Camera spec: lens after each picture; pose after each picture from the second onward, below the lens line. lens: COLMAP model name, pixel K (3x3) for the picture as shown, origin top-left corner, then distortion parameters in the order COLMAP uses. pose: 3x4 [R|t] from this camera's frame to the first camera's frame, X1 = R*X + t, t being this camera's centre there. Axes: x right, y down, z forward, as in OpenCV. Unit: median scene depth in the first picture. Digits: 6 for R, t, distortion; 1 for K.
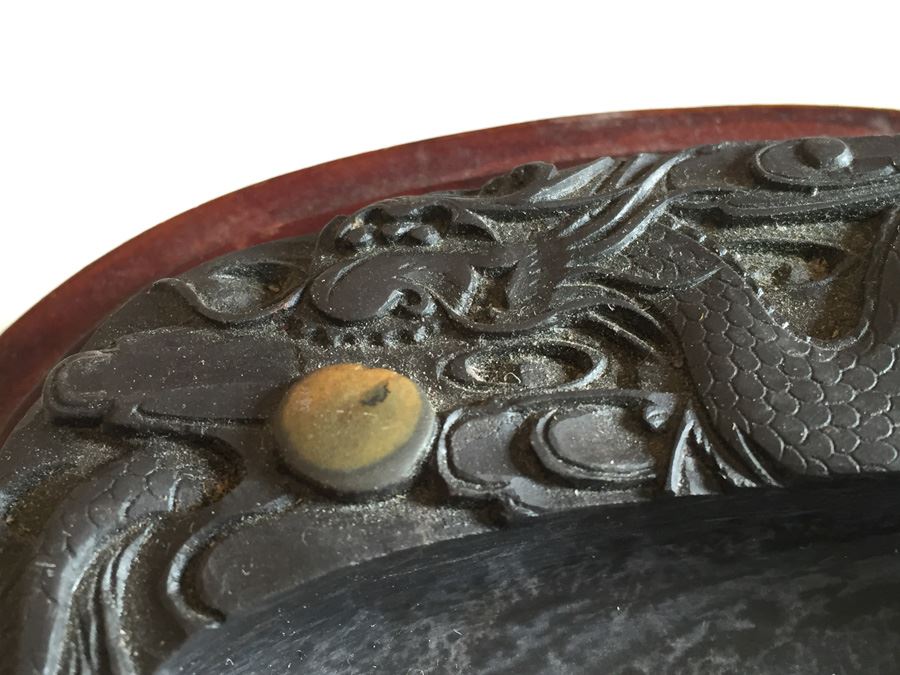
lens RADIAL K [[1204.2, 0, 434.5], [0, 1204.2, 335.0], [0, 0, 1]] dist [0.044515, 0.000000]
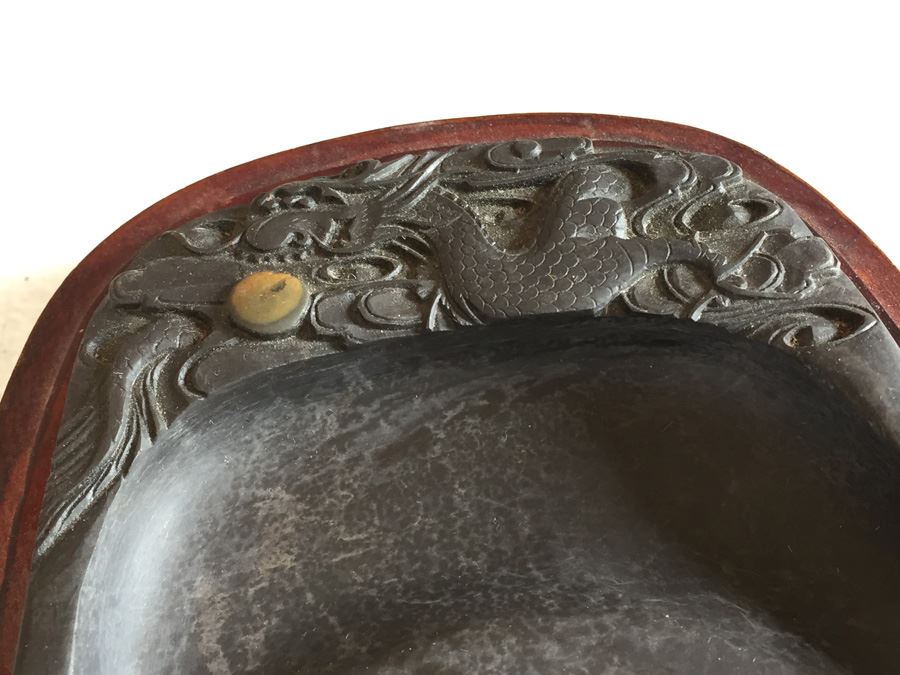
lens RADIAL K [[1204.2, 0, 445.9], [0, 1204.2, 331.2], [0, 0, 1]] dist [0.044515, 0.000000]
pose [[0.999190, -0.038701, 0.011020, 0.186354], [0.038122, 0.998091, 0.048588, 0.034909], [-0.012879, -0.048128, 0.998758, -0.913295]]
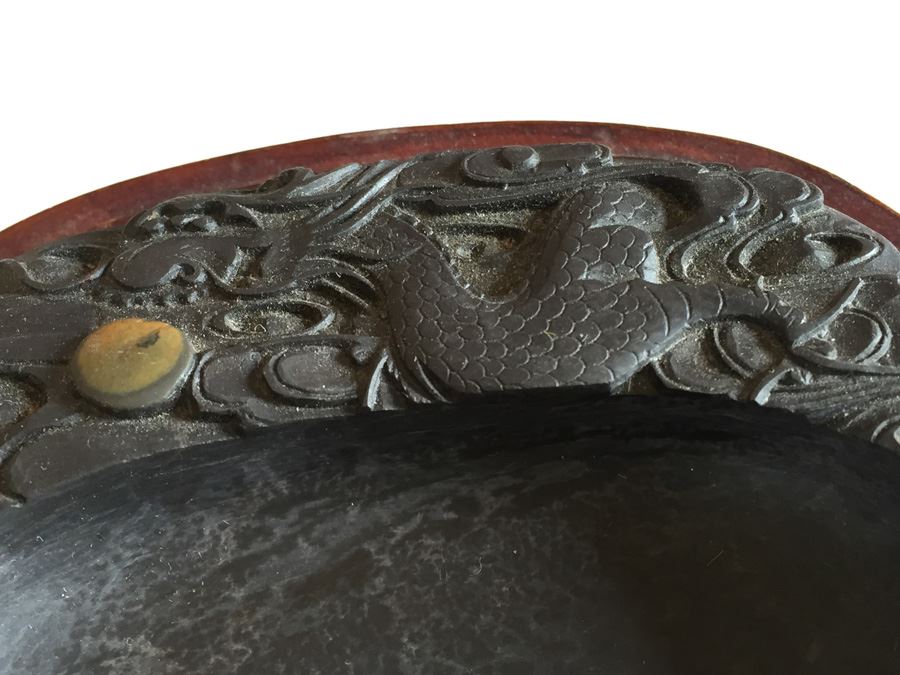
lens RADIAL K [[1204.2, 0, 445.7], [0, 1204.2, 333.6], [0, 0, 1]] dist [0.044515, 0.000000]
pose [[0.999877, -0.015476, 0.002707, 0.260190], [0.015520, 0.999738, -0.016816, 0.065811], [-0.002446, 0.016856, 0.999855, -0.326200]]
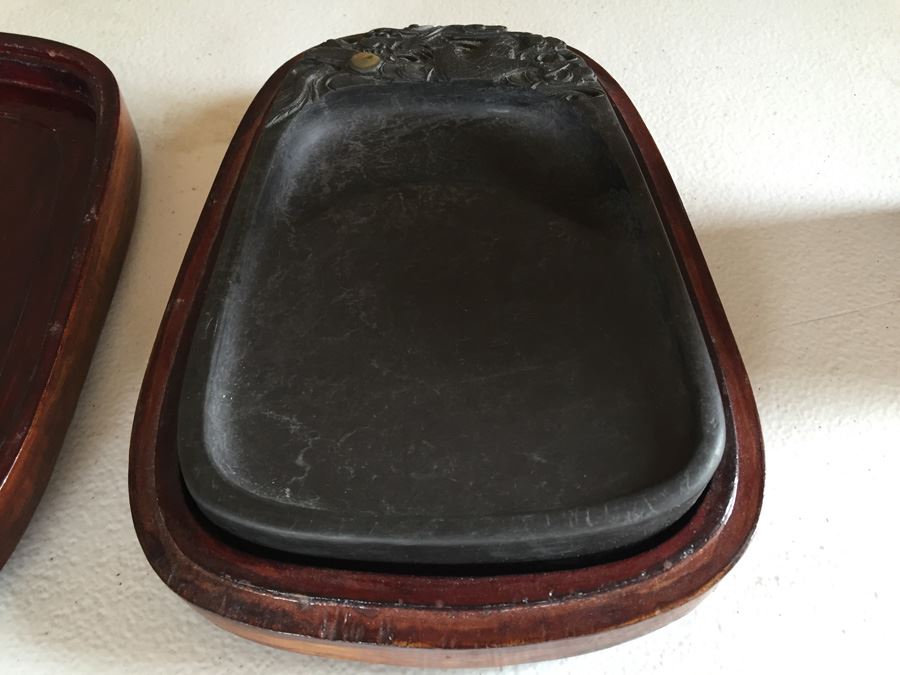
lens RADIAL K [[790.9, 0, 446.9], [0, 790.9, 349.1], [0, 0, 1]] dist [0.073721, -0.133152]
pose [[0.994246, 0.095440, -0.048640, 0.501886], [-0.095323, 0.995435, 0.004733, 1.115734], [0.048869, -0.000069, 0.998805, -2.101324]]
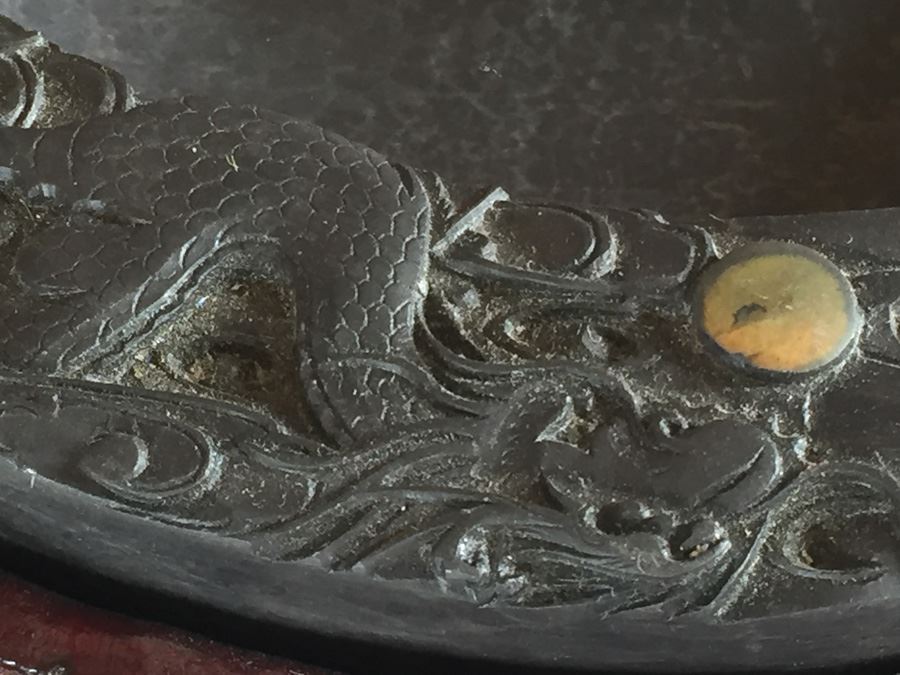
lens RADIAL K [[2763.2, 0, 444.3], [0, 2763.2, 335.3], [0, 0, 1]] dist [0.030089, 0.000000]
pose [[-0.935390, -0.301999, 0.183962, -0.218063], [0.289797, -0.356560, 0.888191, -1.862657], [-0.202639, 0.884116, 0.421041, 0.118820]]
